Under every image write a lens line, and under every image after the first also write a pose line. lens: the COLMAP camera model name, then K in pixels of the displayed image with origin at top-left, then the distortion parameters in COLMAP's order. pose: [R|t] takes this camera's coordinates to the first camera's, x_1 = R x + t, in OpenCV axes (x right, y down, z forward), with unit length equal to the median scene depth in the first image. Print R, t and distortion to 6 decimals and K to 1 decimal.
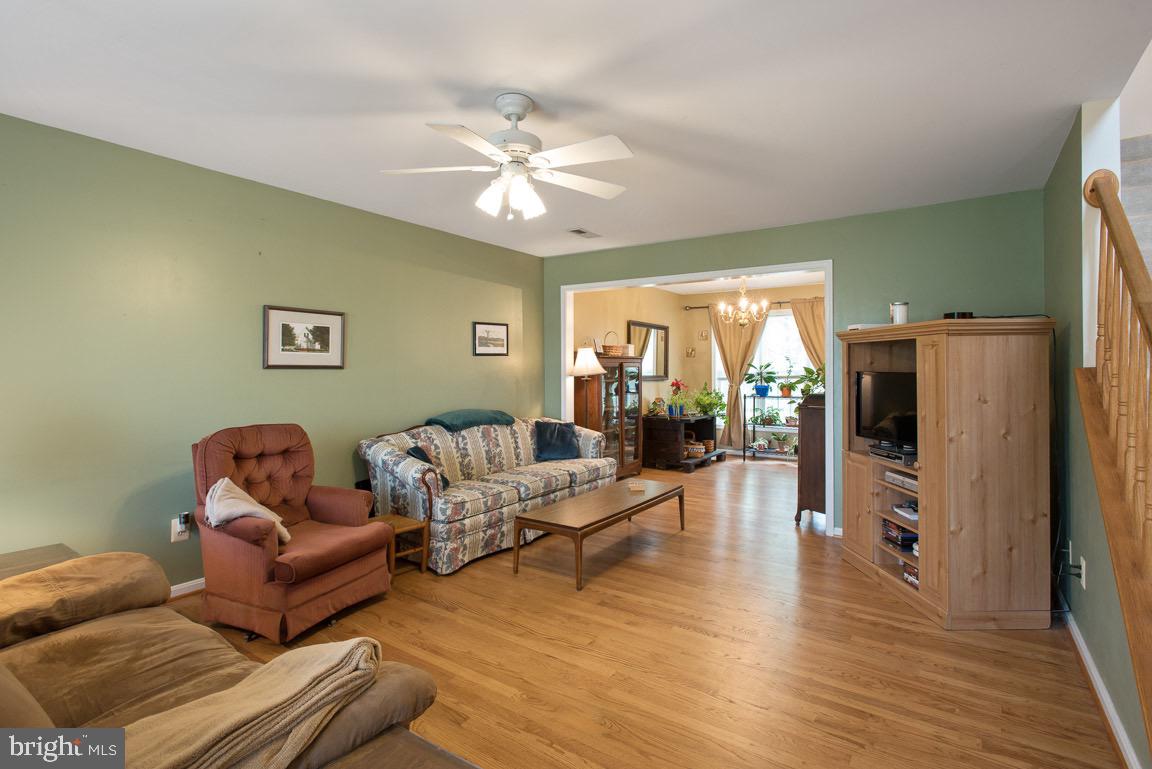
lens RADIAL K [[555.1, 0, 580.5], [0, 555.1, 365.4], [0, 0, 1]] dist [-0.001506, 0.000149]
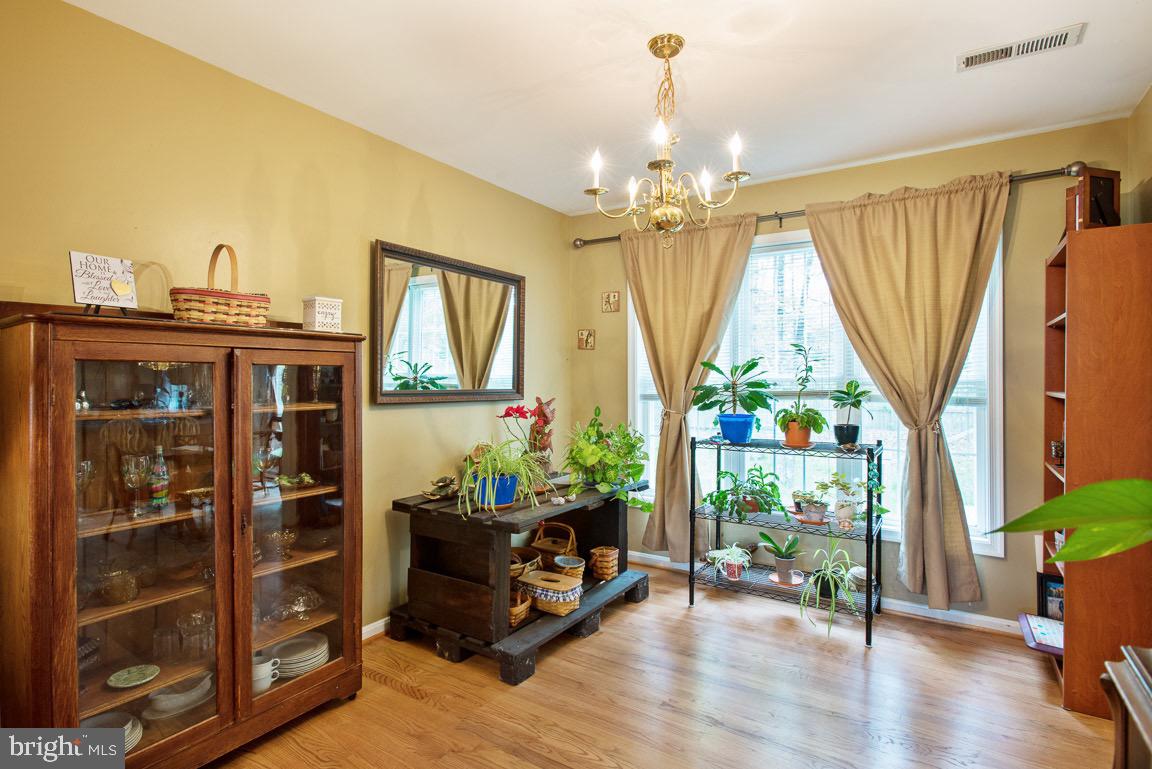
lens RADIAL K [[582.0, 0, 574.6], [0, 582.0, 379.4], [0, 0, 1]] dist [-0.001257, 0.000128]
pose [[0.999150, 0.000010, 0.041217, 0.192329], [-0.000476, 0.999936, 0.011295, 0.005300], [-0.041214, -0.011305, 0.999086, 0.582318]]
